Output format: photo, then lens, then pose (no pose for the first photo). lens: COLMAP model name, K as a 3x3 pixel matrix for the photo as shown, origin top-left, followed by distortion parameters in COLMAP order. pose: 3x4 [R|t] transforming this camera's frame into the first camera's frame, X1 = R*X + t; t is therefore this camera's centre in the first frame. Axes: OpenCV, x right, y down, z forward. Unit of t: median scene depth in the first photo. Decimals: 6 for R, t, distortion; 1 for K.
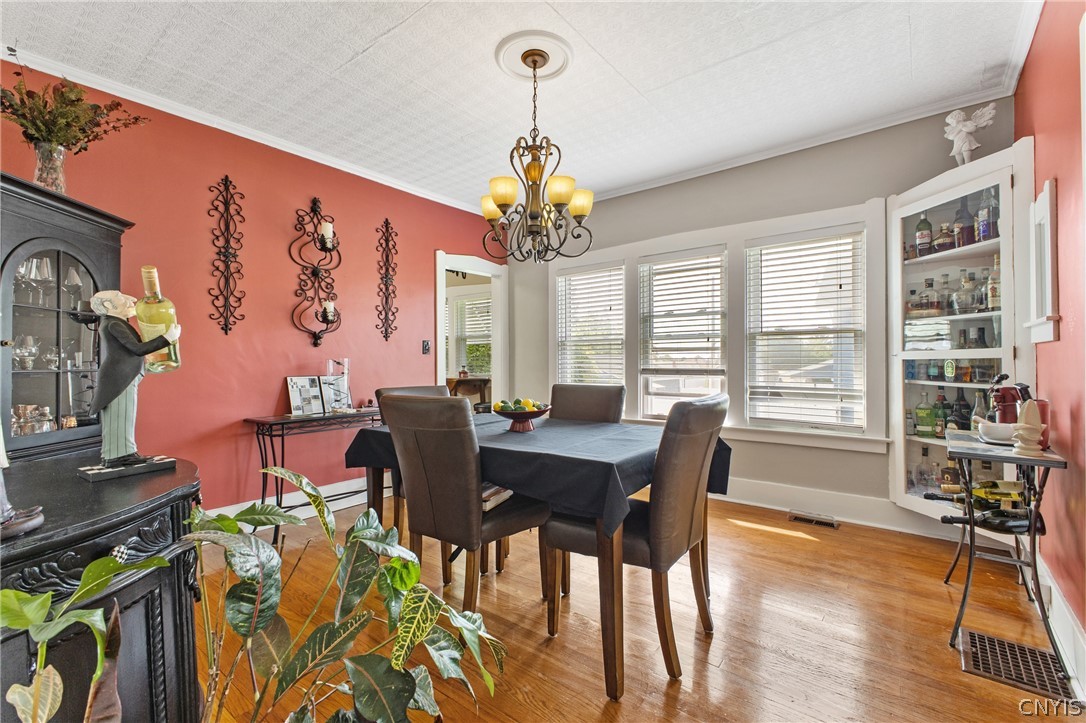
lens RADIAL K [[497.8, 0, 518.6], [0, 497.8, 363.1], [0, 0, 1]] dist [0.003445, -0.002572]
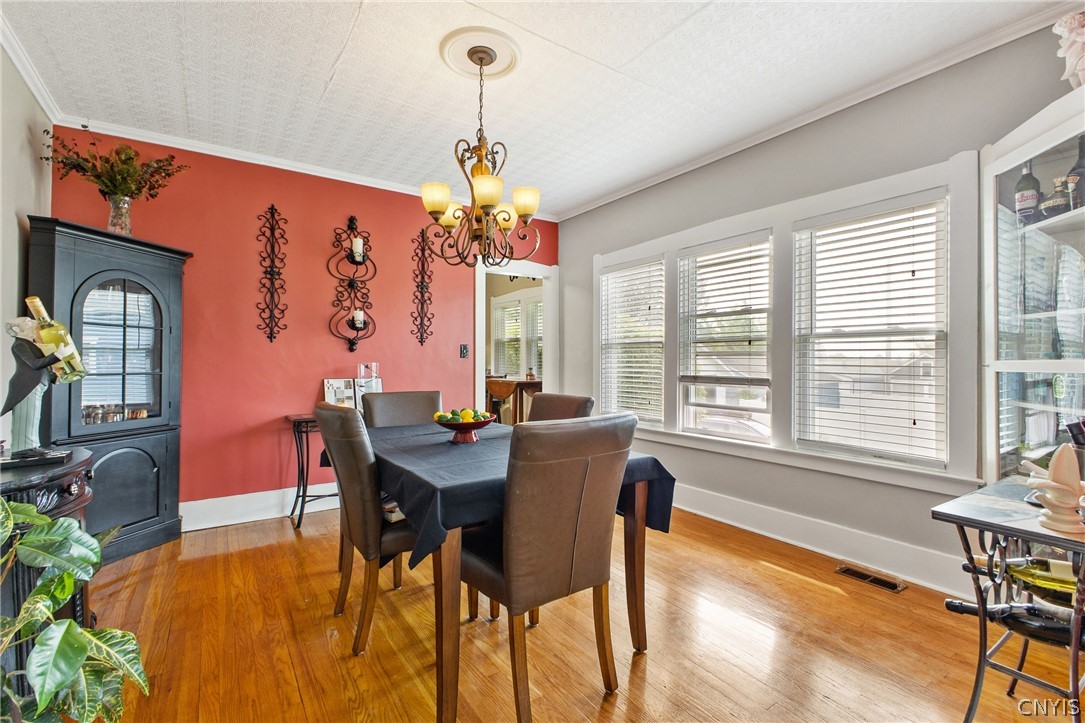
lens RADIAL K [[497.3, 0, 534.9], [0, 497.3, 358.2], [0, 0, 1]] dist [0.003445, -0.002572]
pose [[0.947660, 0.004368, -0.319252, 0.344620], [-0.005184, 0.999985, -0.001707, -0.020323], [0.319240, 0.003272, 0.947668, 0.096900]]
